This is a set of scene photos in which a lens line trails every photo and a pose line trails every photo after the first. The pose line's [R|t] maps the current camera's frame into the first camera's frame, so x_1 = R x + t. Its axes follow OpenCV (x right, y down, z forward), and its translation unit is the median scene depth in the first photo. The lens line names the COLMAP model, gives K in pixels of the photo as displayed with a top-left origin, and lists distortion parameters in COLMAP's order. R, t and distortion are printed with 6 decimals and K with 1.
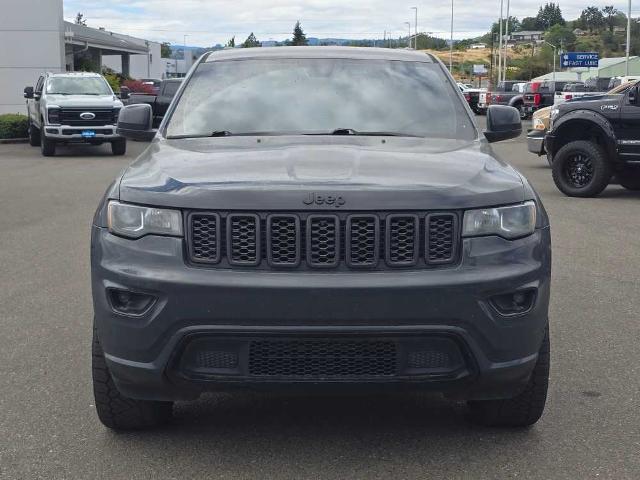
lens RADIAL K [[1168.1, 0, 320.9], [0, 1168.1, 238.7], [0, 0, 1]] dist [0.048633, 0.000000]
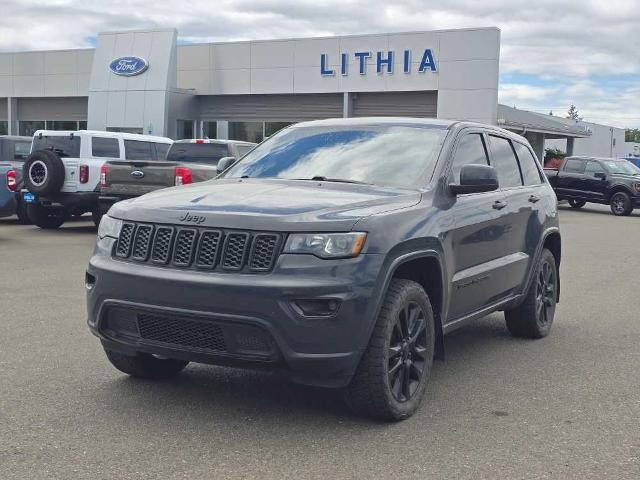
lens RADIAL K [[910.0, 0, 319.2], [0, 910.0, 240.5], [0, 0, 1]] dist [0.216058, 0.000000]
pose [[0.871871, 0.068964, -0.484856, 0.652403], [-0.092684, 0.995379, -0.025087, 0.006446], [0.480885, 0.066811, 0.874234, 0.121157]]
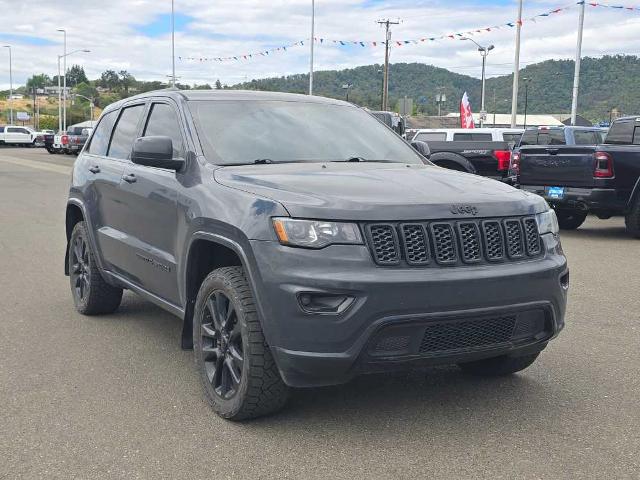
lens RADIAL K [[910.0, 0, 317.0], [0, 910.0, 225.2], [0, 0, 1]] dist [0.216058, 0.000000]
pose [[0.864851, -0.038153, 0.500578, -0.628727], [0.053763, 0.998413, -0.016790, -0.008163], [-0.499142, 0.041433, 0.865529, 0.209782]]
